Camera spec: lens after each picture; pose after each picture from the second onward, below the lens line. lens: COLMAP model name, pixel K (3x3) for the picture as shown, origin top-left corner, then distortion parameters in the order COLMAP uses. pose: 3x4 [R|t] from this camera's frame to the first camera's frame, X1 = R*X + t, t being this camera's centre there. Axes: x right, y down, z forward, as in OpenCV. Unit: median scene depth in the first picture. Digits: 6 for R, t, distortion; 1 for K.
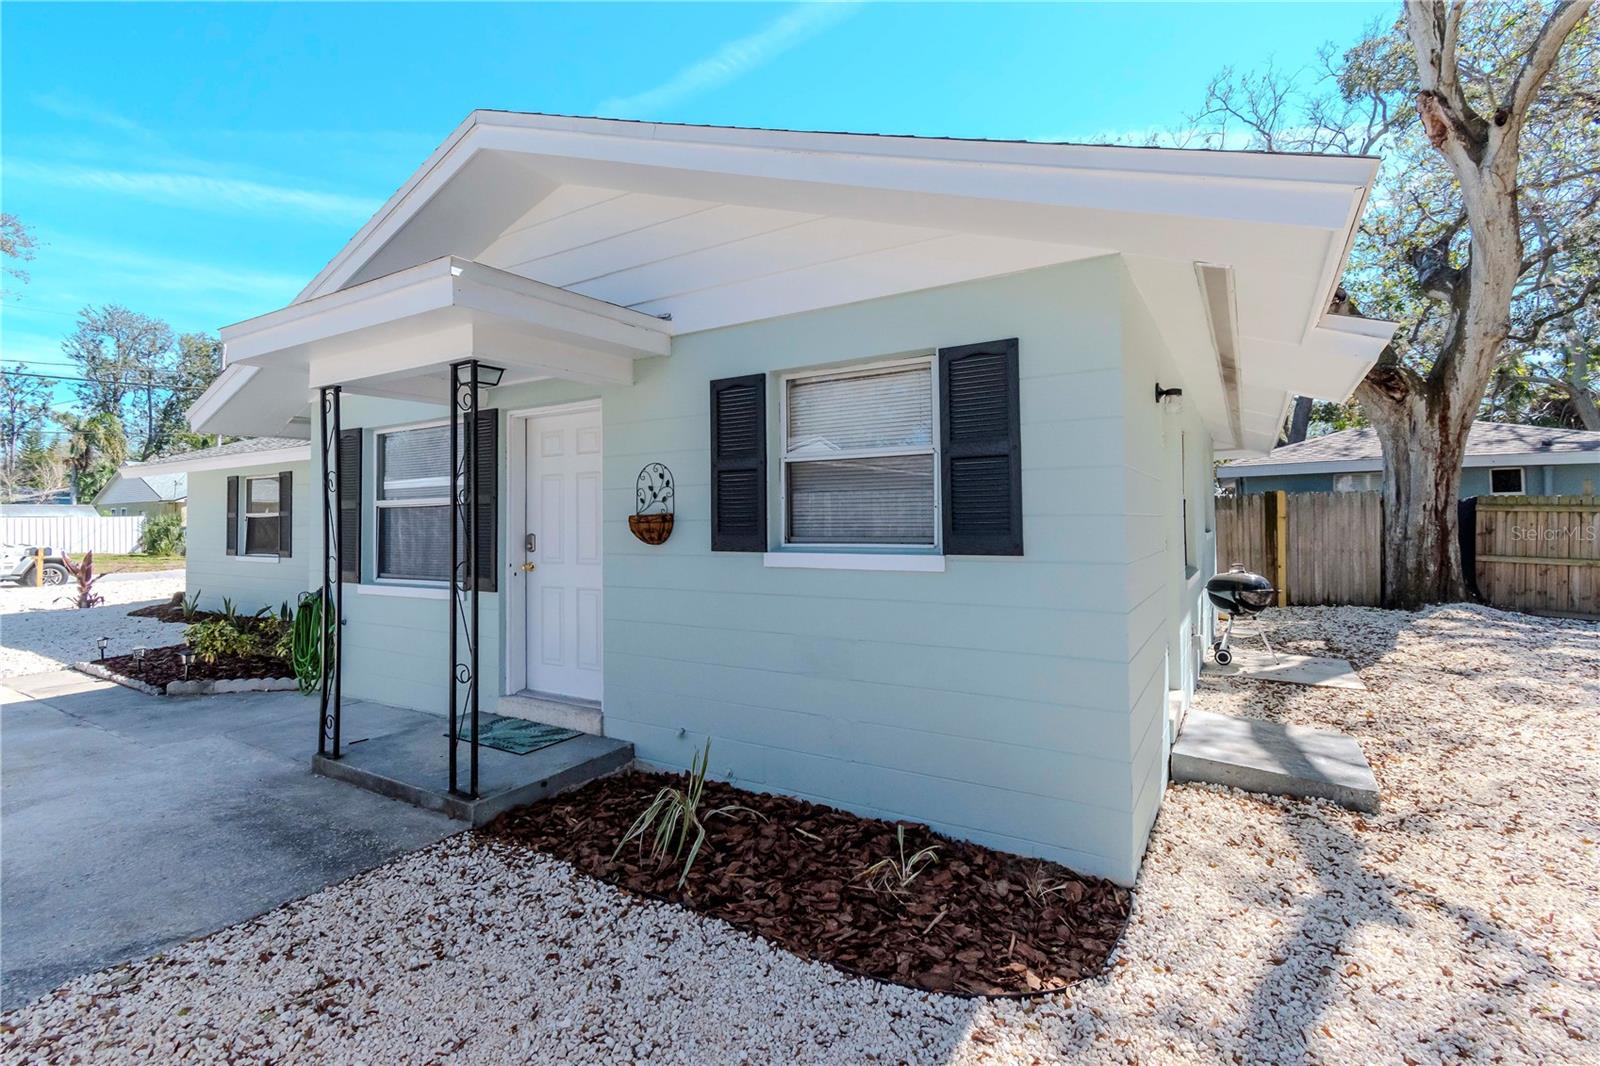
lens RADIAL K [[701.5, 0, 791.9], [0, 701.5, 518.1], [0, 0, 1]] dist [-0.001171, -0.000477]
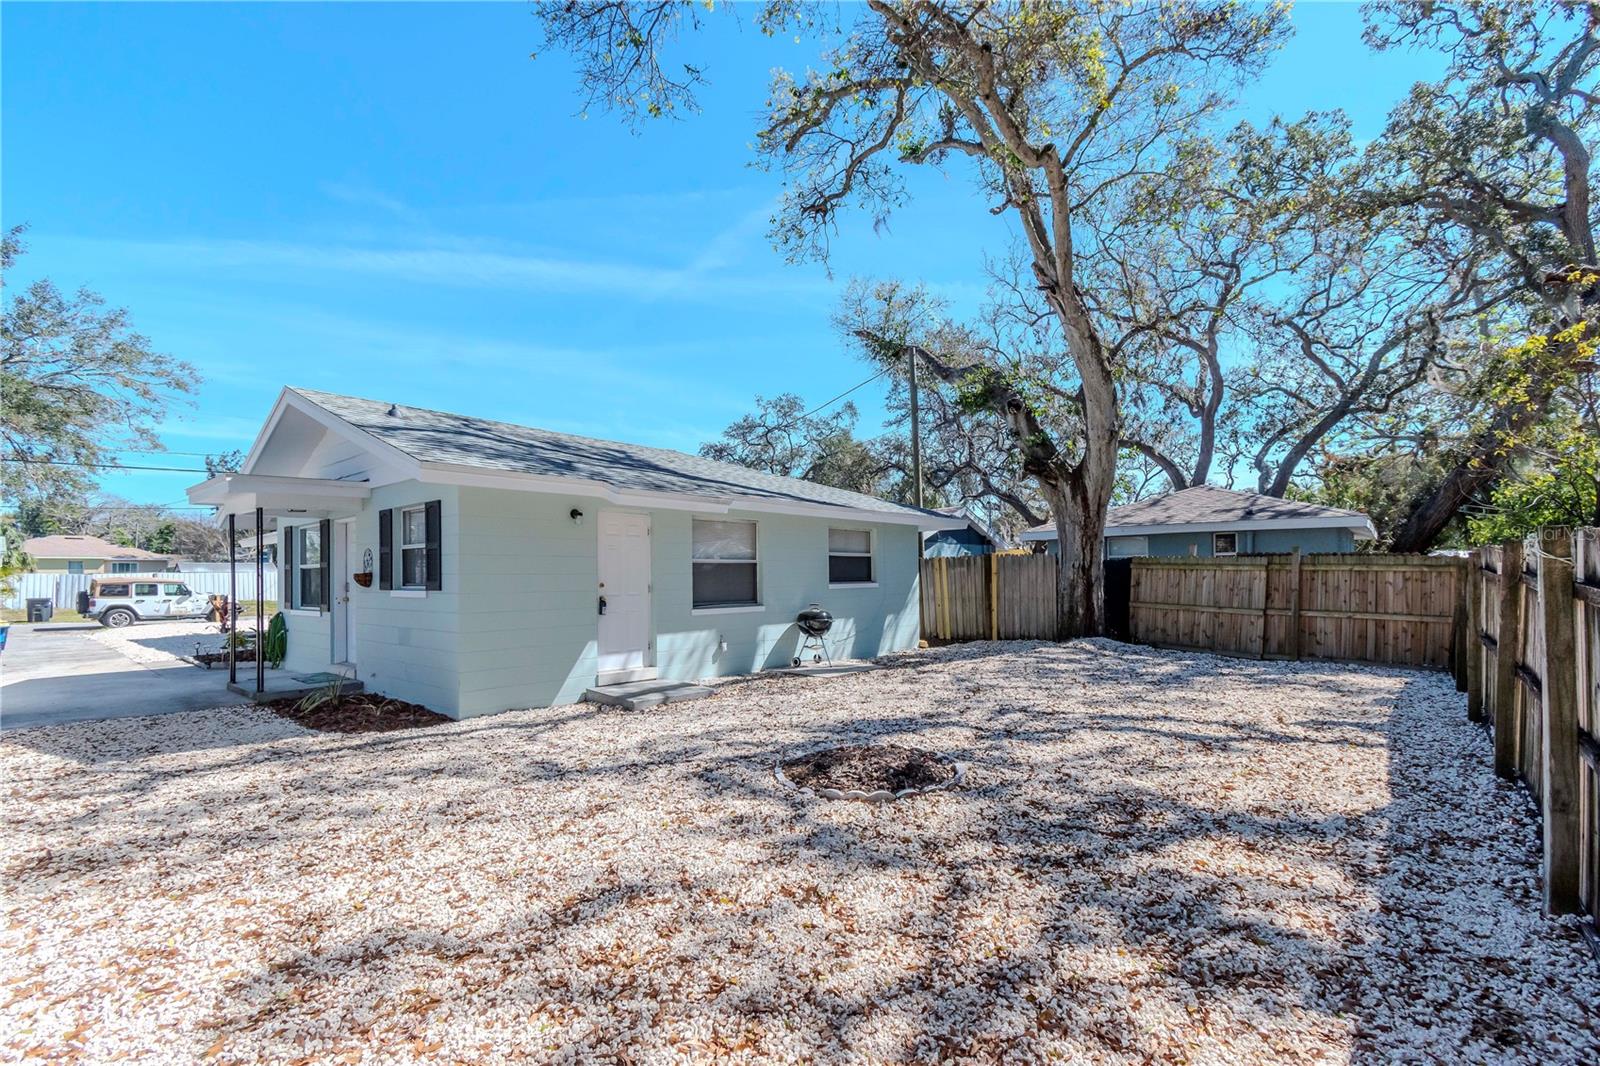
lens RADIAL K [[672.3, 0, 803.7], [0, 672.3, 585.5], [0, 0, 1]] dist [0.000355, -0.000035]
pose [[0.990013, 0.002564, -0.140953, 0.581935], [0.000191, 0.999809, 0.019531, -0.003051], [0.140976, -0.019363, 0.989824, -0.343976]]
